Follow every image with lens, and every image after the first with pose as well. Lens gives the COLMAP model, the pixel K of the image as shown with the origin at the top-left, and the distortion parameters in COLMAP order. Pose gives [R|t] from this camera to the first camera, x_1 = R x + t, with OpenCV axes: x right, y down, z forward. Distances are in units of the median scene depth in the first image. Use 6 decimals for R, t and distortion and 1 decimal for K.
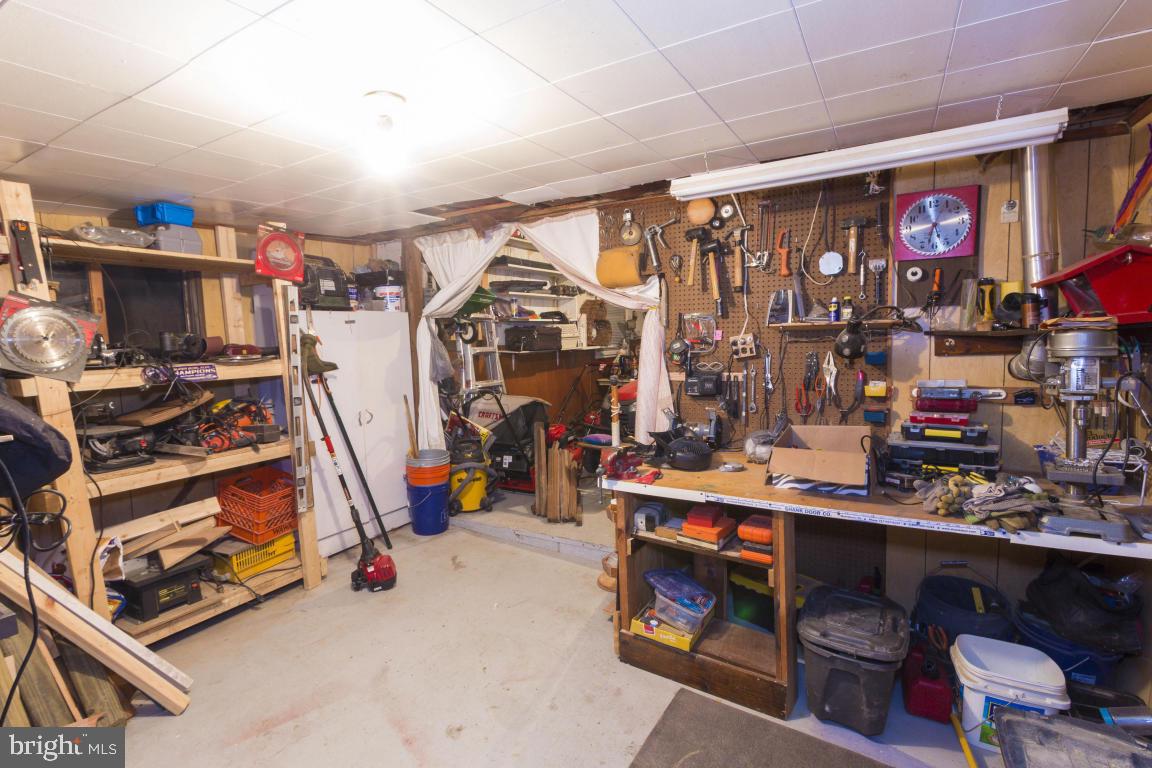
lens RADIAL K [[547.7, 0, 566.2], [0, 547.7, 384.2], [0, 0, 1]] dist [-0.002920, 0.001872]
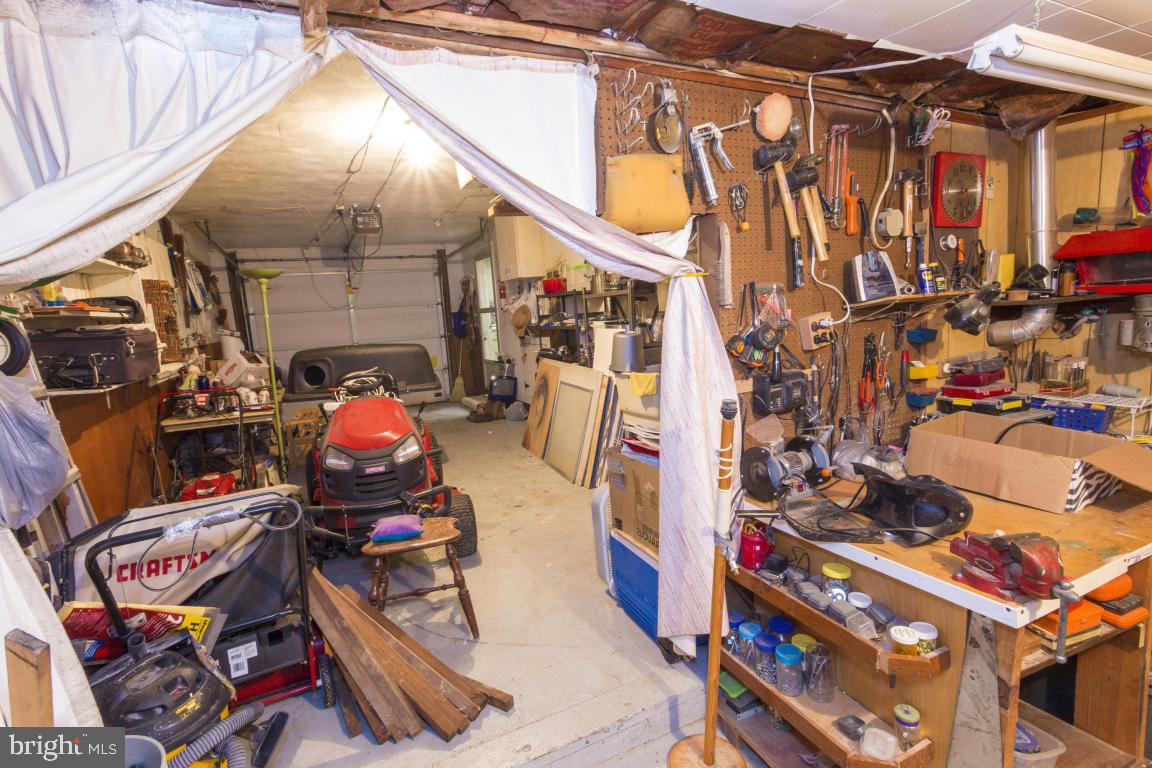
lens RADIAL K [[547.7, 0, 566.2], [0, 547.7, 384.2], [0, 0, 1]] dist [-0.002920, 0.001872]
pose [[0.543304, -0.120835, 0.830794, -0.327937], [0.121731, 0.990468, 0.064452, -0.062506], [-0.830664, 0.066116, 0.552835, 0.652520]]
